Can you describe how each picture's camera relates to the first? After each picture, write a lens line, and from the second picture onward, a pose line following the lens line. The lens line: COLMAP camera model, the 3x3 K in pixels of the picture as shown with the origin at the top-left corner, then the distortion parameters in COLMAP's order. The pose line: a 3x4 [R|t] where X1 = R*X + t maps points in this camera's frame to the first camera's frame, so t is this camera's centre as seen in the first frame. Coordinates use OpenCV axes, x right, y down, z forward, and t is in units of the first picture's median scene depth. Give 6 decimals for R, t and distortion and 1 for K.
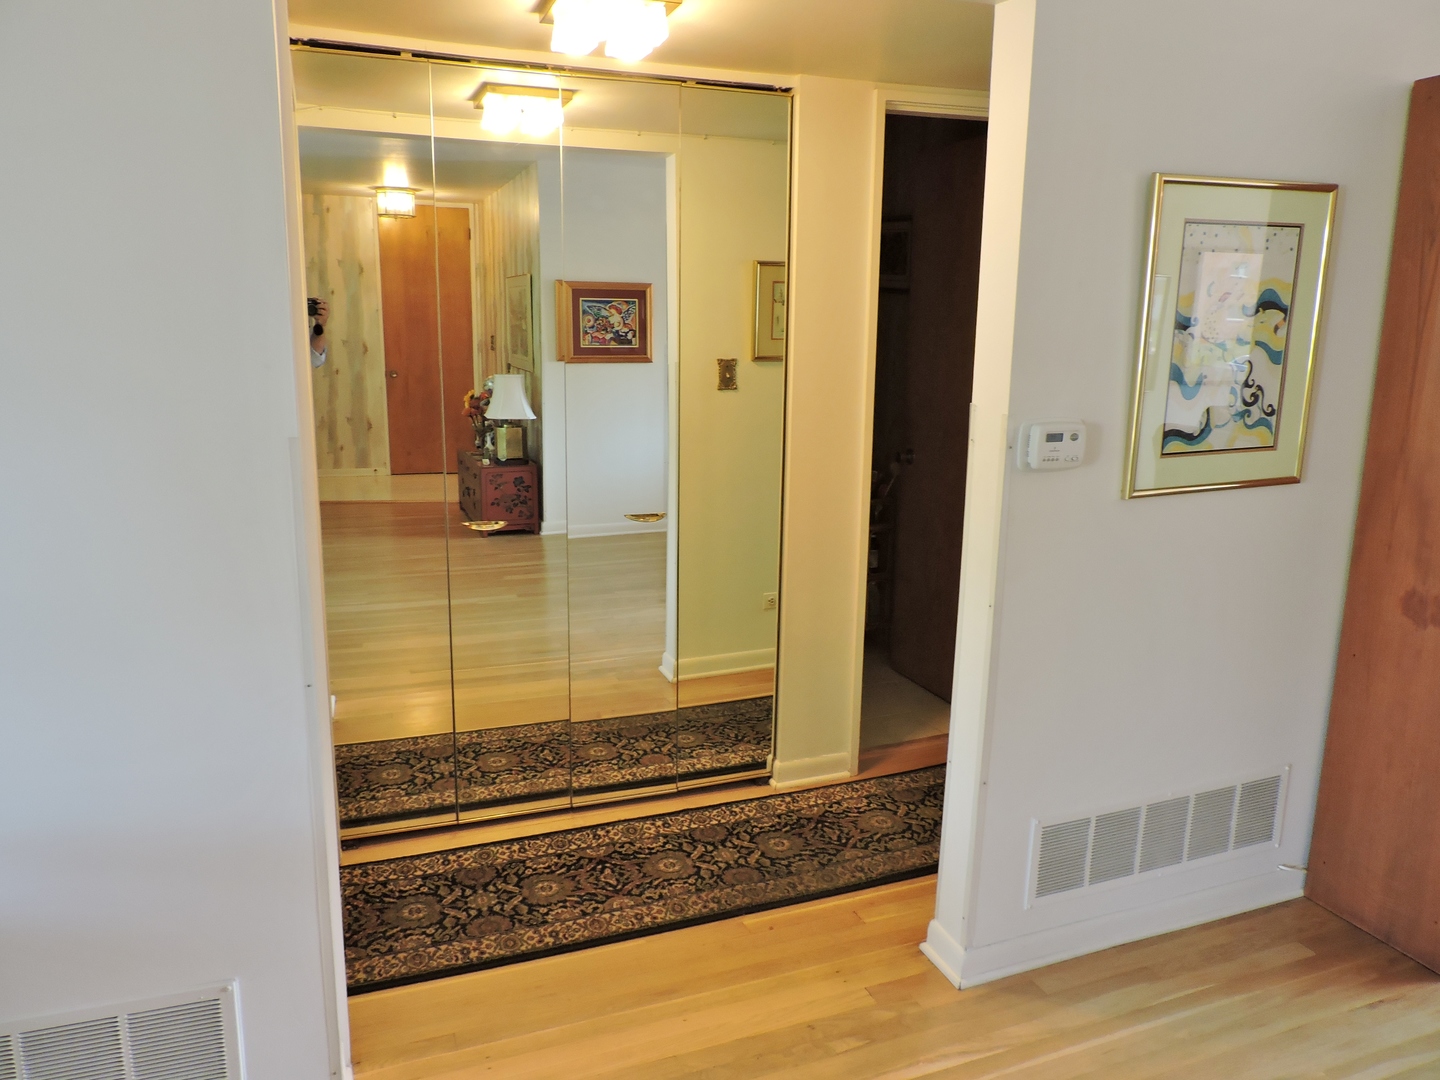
lens RADIAL K [[1020.5, 0, 716.7], [0, 1020.5, 542.1], [0, 0, 1]] dist [-0.015205, 0.001287]
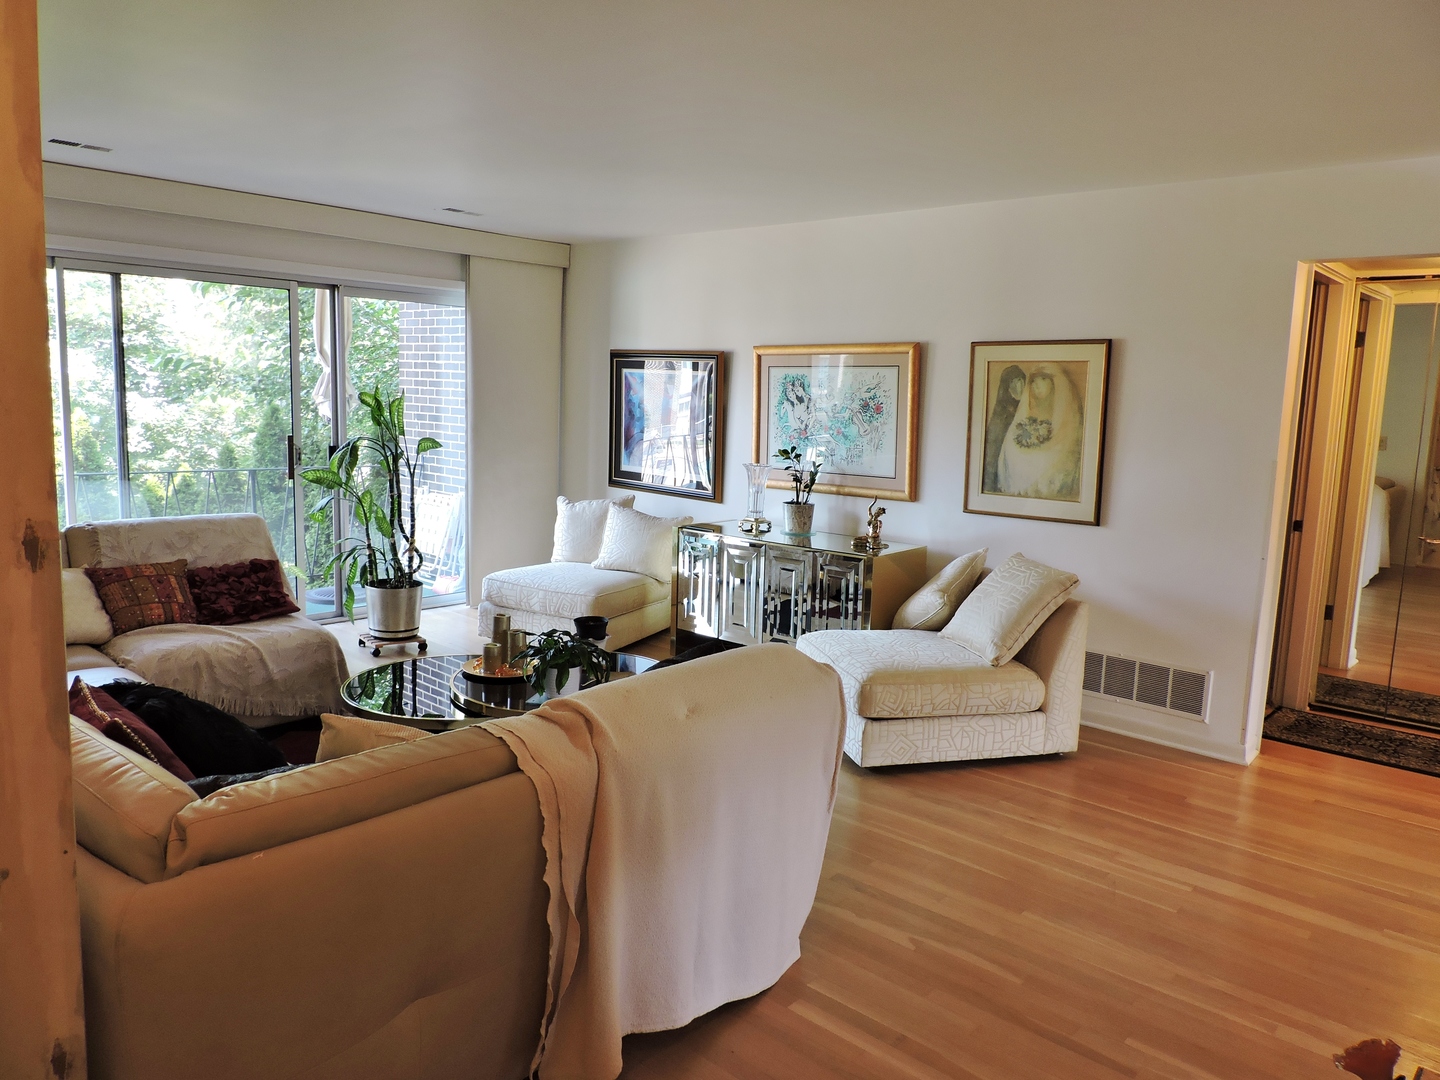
lens RADIAL K [[1020.5, 0, 718.3], [0, 1020.5, 540.0], [0, 0, 1]] dist [-0.015205, 0.001287]
pose [[0.455041, 0.123325, -0.881889, 0.525786], [-0.200881, 0.979051, 0.033260, 0.120226], [0.867516, 0.162020, 0.470282, -0.599814]]
